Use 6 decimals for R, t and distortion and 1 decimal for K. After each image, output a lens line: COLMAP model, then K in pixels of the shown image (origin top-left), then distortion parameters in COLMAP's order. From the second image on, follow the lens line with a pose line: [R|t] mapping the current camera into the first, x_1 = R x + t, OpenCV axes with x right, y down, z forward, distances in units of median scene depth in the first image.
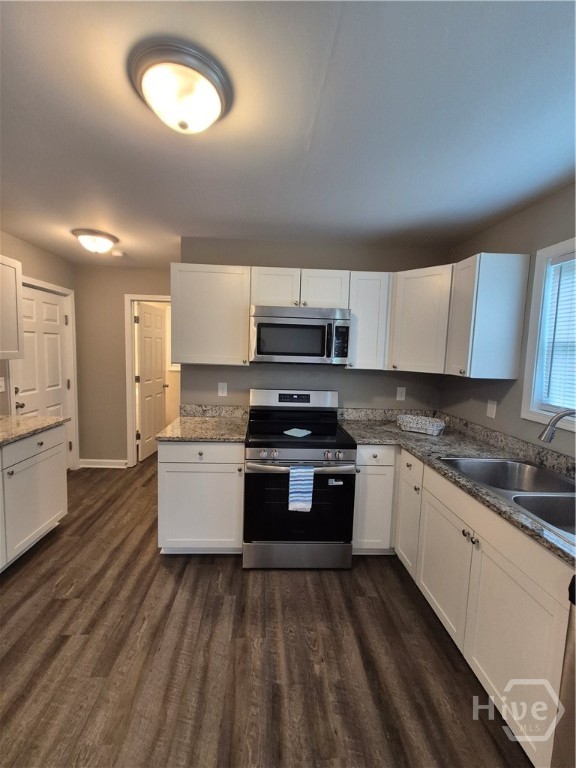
lens RADIAL K [[300.7, 0, 274.2], [0, 300.7, 376.8], [0, 0, 1]] dist [0.002484, 0.000160]
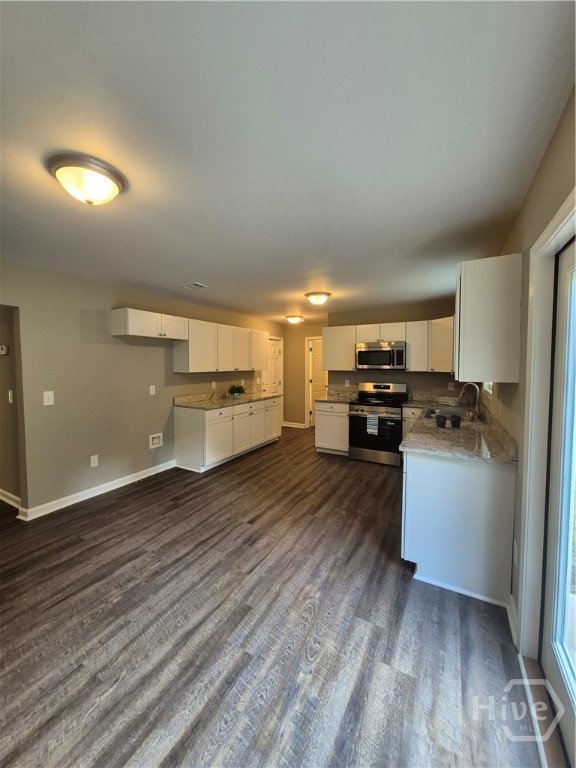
lens RADIAL K [[300.7, 0, 274.2], [0, 300.7, 376.8], [0, 0, 1]] dist [0.002484, 0.000160]
pose [[0.841965, -0.007532, -0.539480, 0.636353], [-0.021769, 0.998614, -0.047916, 0.133919], [0.539093, 0.052088, 0.840634, -1.216873]]
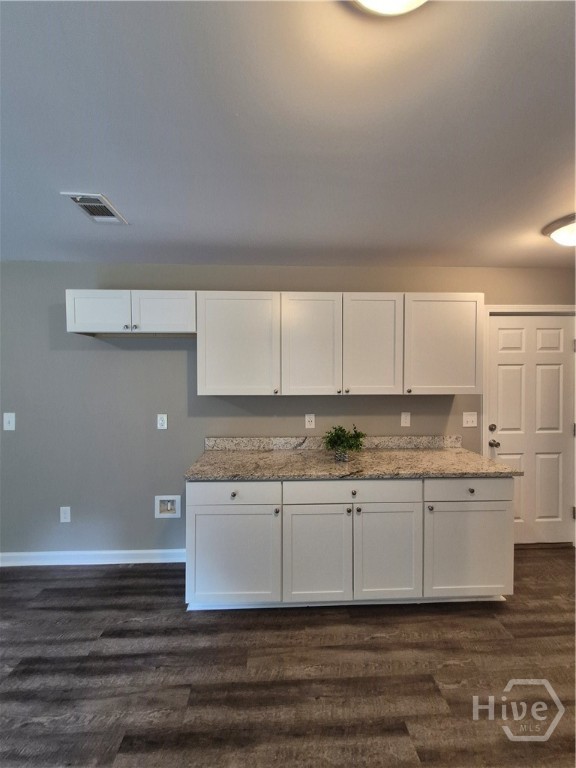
lens RADIAL K [[298.6, 0, 275.6], [0, 298.6, 379.6], [0, 0, 1]] dist [0.000929, -0.002170]
pose [[0.006279, -0.016640, -0.999842, 0.102993], [-0.086897, 0.996070, -0.017123, -0.037594], [0.996198, 0.086991, 0.004808, 0.406117]]
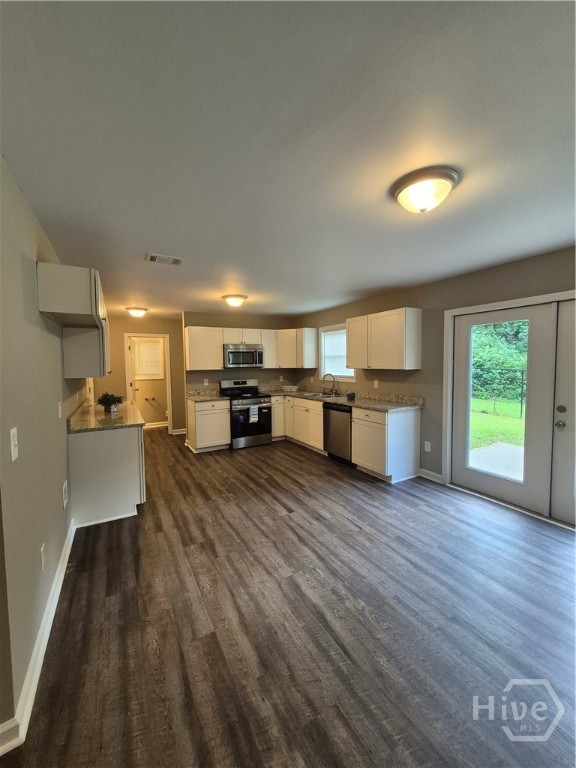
lens RADIAL K [[300.7, 0, 274.2], [0, 300.7, 376.8], [0, 0, 1]] dist [0.002484, 0.000160]
pose [[0.900722, -0.066866, 0.429218, -0.808903], [0.082835, 0.996390, -0.018606, 0.105570], [-0.426425, 0.052313, 0.903009, -1.395668]]
